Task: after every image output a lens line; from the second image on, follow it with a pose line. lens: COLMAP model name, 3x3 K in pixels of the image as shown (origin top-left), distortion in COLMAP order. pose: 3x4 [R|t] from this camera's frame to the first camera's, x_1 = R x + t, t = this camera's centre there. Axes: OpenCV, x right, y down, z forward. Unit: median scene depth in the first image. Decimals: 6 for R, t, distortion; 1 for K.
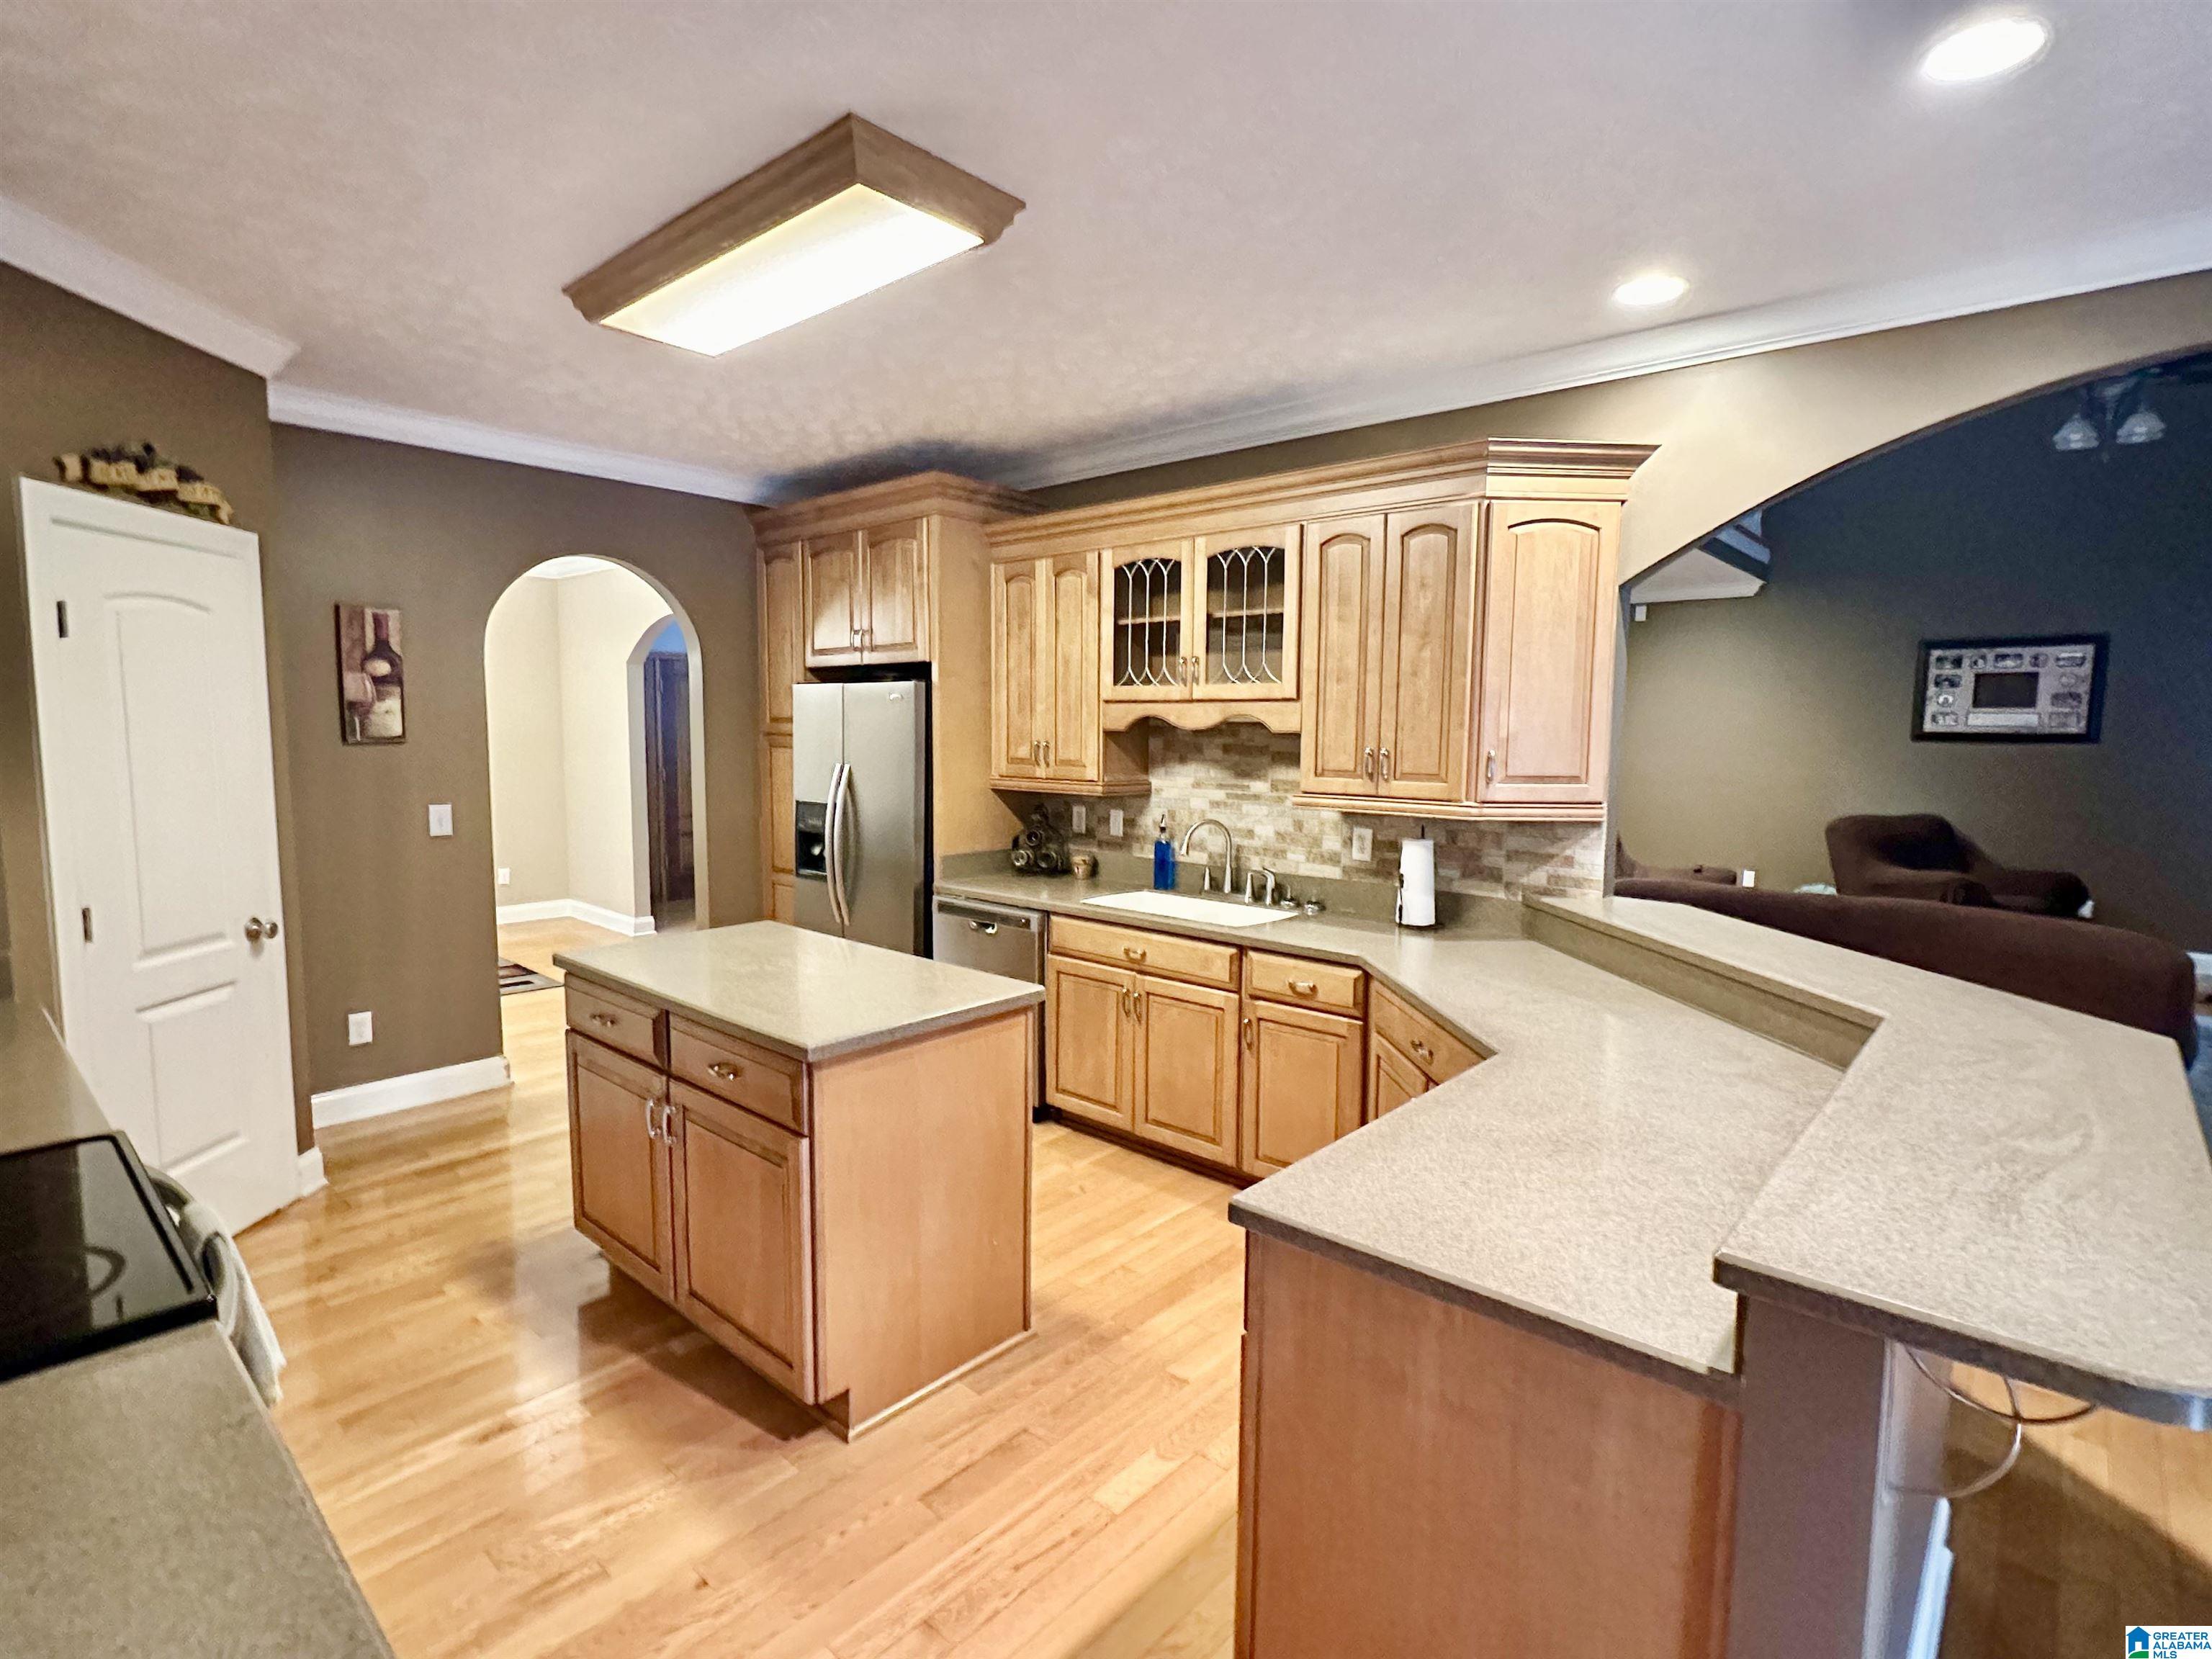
lens RADIAL K [[1089.5, 0, 1106.4], [0, 1089.5, 829.8], [0, 0, 1]] dist [0.000955, 0.000267]
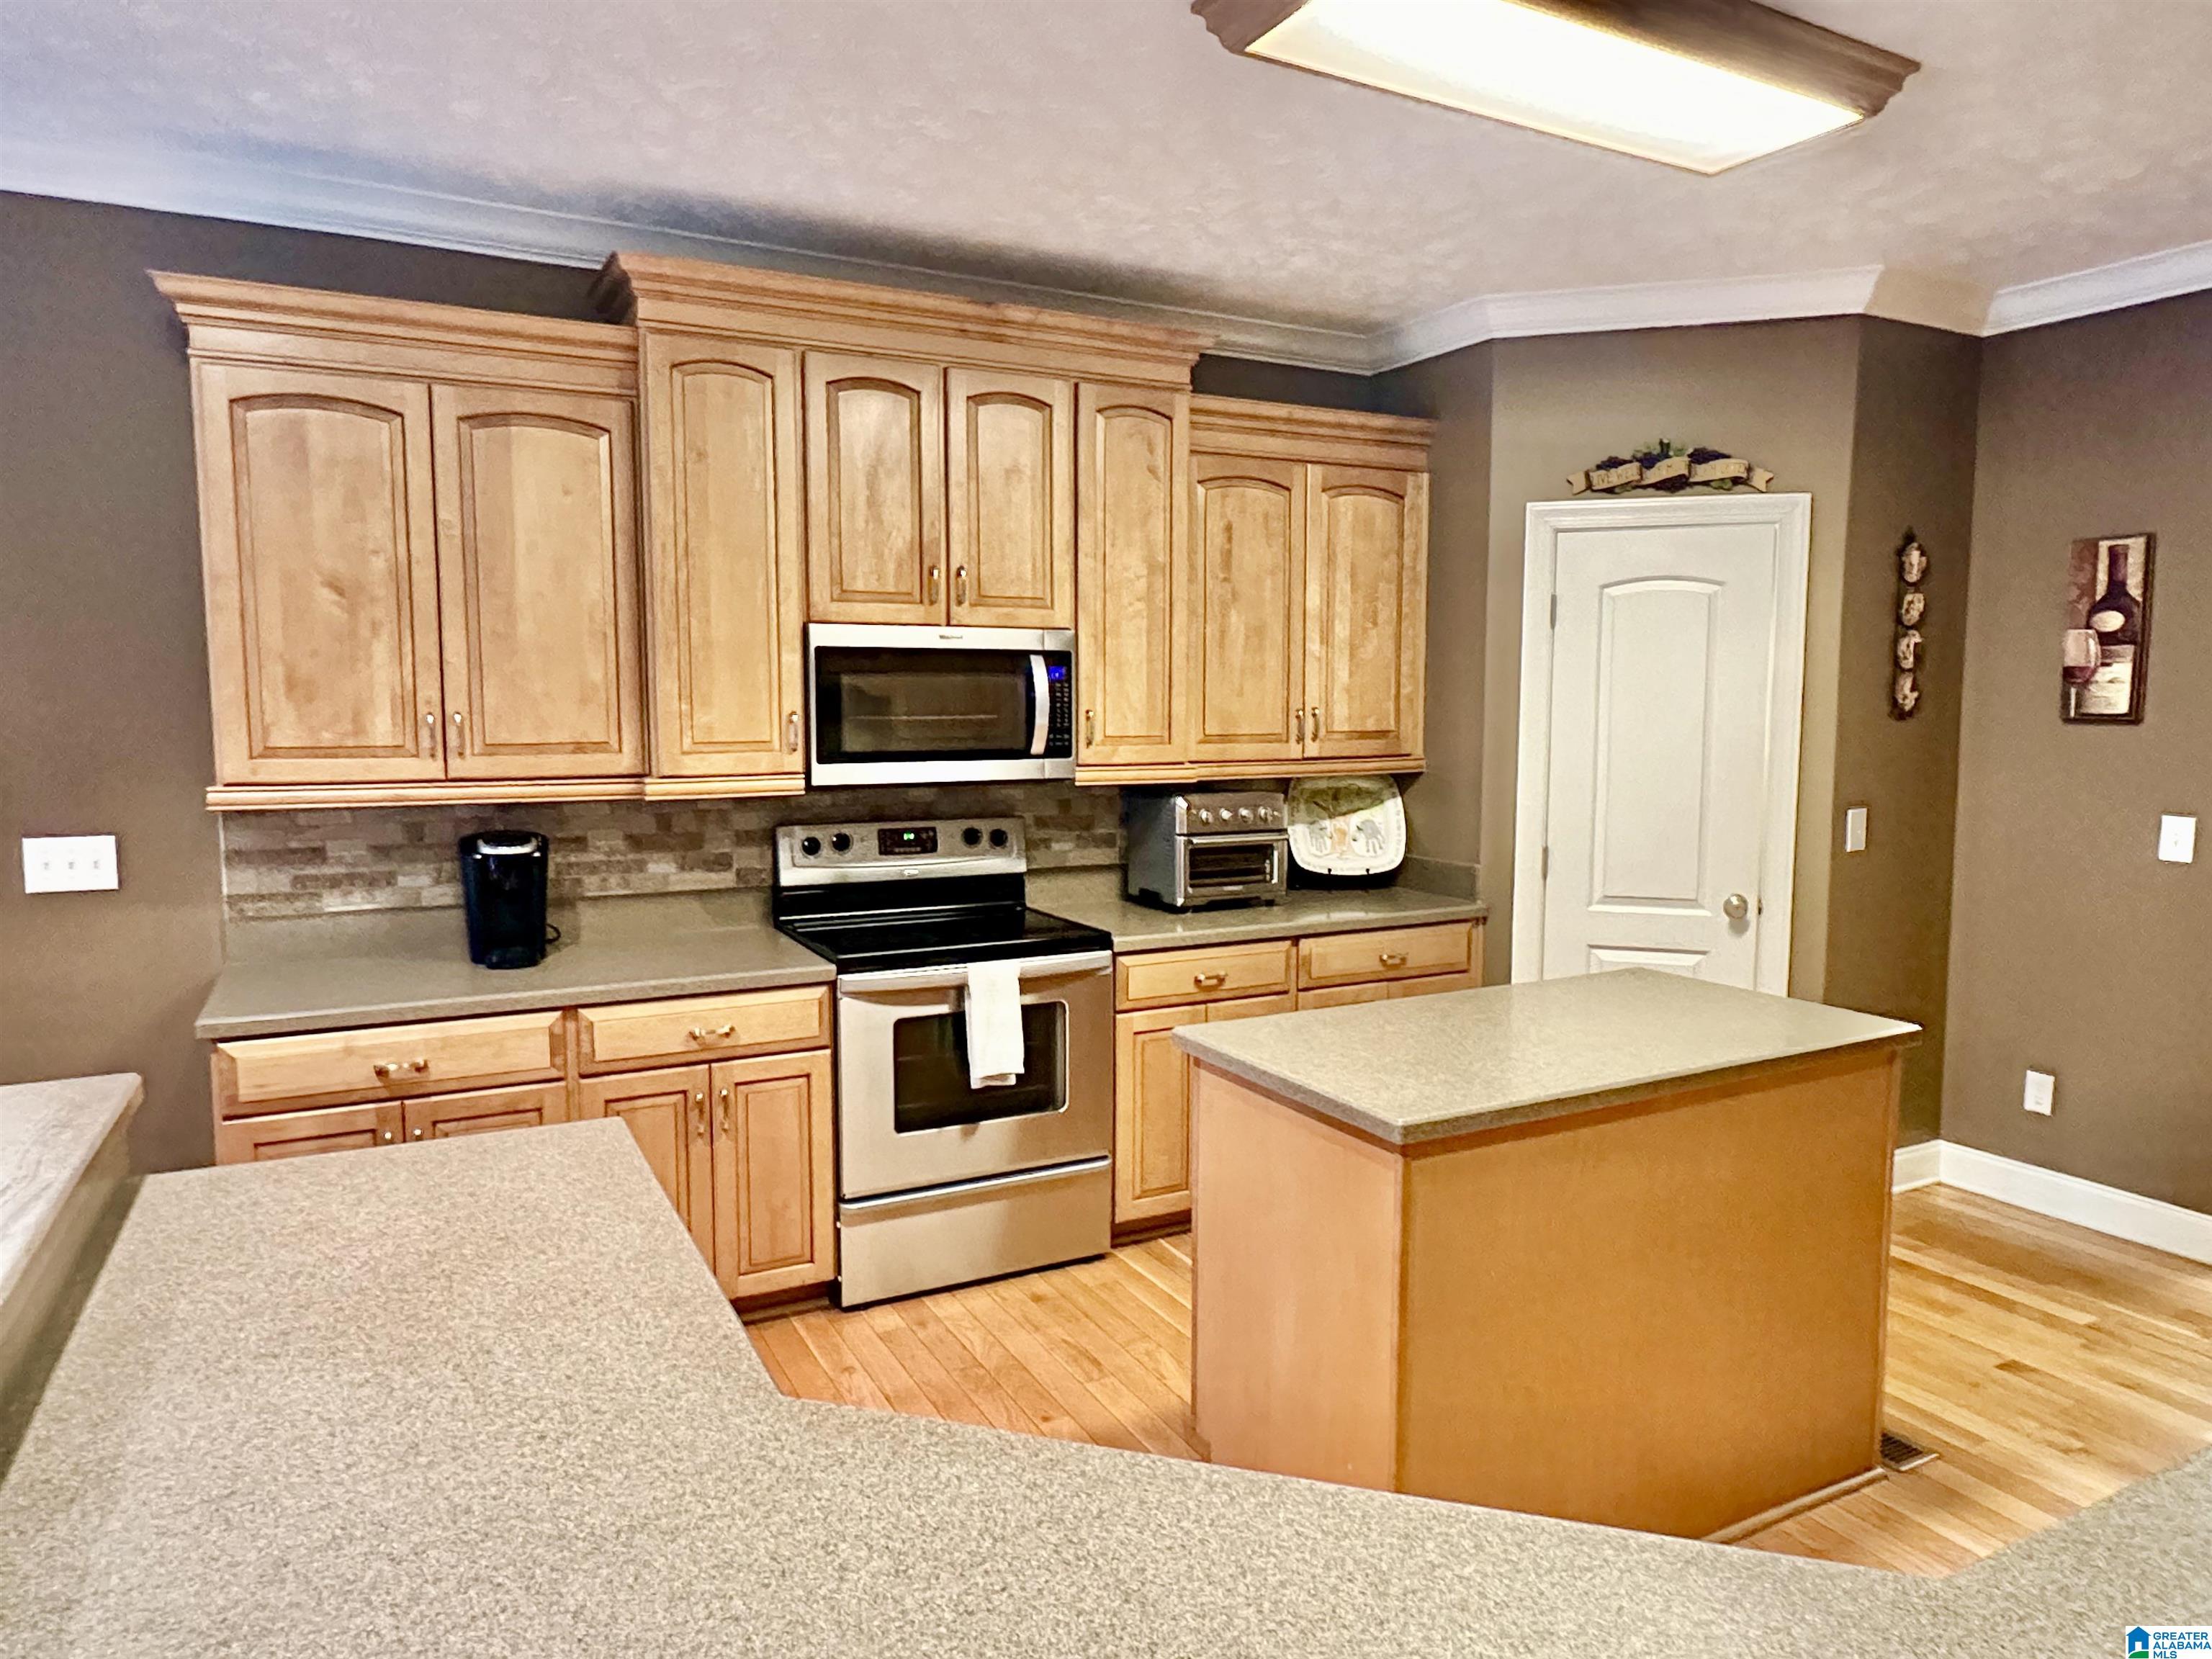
lens RADIAL K [[1403.7, 0, 1108.1], [0, 1403.7, 831.7], [0, 0, 1]] dist [0.002177, 0.000399]
pose [[-0.347232, 0.079907, -0.934369, 0.465769], [-0.096700, 0.988001, 0.120430, -0.057923], [0.932780, 0.132171, -0.335338, 0.714401]]
